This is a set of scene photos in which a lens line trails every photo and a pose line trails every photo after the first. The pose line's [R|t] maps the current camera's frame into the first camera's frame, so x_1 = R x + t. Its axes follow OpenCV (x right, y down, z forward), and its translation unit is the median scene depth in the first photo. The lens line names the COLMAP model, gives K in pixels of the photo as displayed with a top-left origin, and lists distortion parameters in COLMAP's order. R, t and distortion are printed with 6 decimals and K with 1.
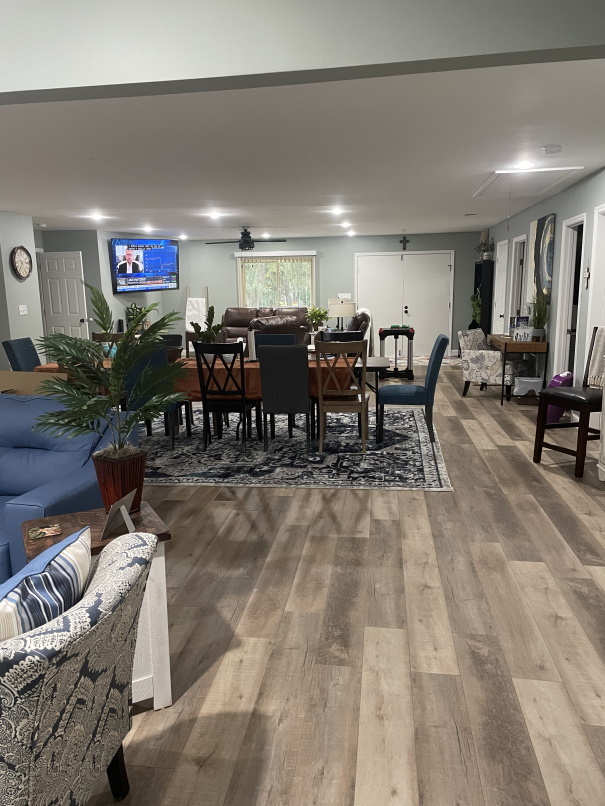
lens RADIAL K [[603.7, 0, 297.3], [0, 603.7, 399.3], [0, 0, 1]] dist [0.095516, -0.119796]
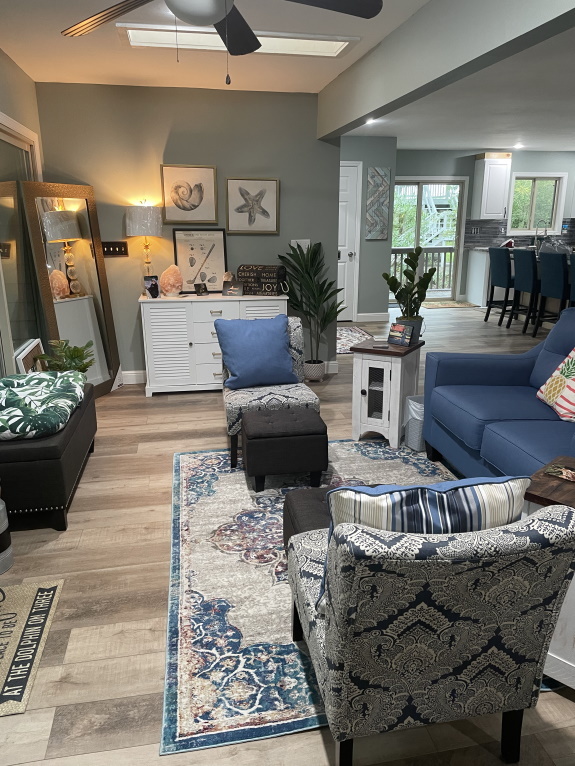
lens RADIAL K [[573.7, 0, 295.9], [0, 573.7, 383.2], [0, 0, 1]] dist [0.091649, -0.118110]
pose [[0.329171, 0.277213, -0.902662, 0.156264], [-0.175877, 0.957208, 0.229828, -0.033924], [0.927747, 0.083105, 0.363840, 0.198945]]
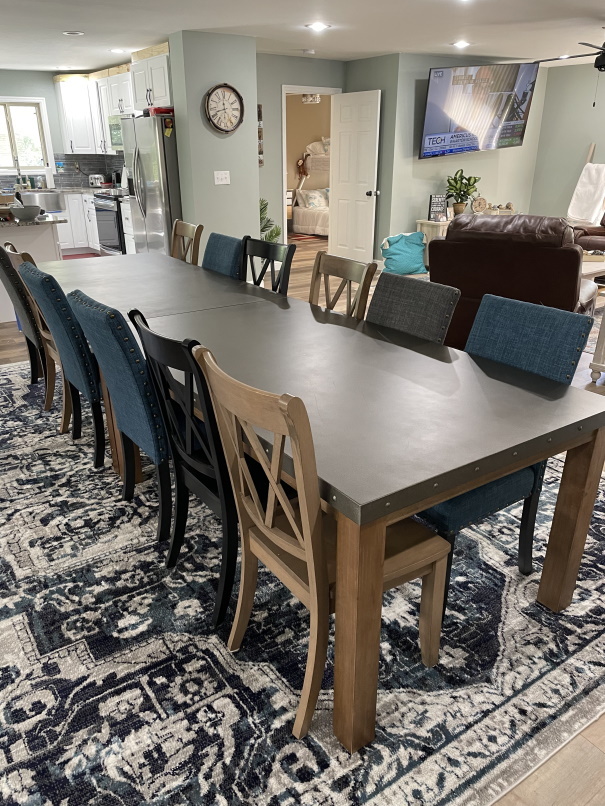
lens RADIAL K [[604.8, 0, 309.0], [0, 604.8, 401.9], [0, 0, 1]] dist [0.090748, -0.116901]
pose [[0.682833, 0.294968, -0.668381, 0.610868], [-0.141055, 0.950885, 0.275537, -0.305402], [0.716828, -0.093867, 0.690902, 1.528944]]
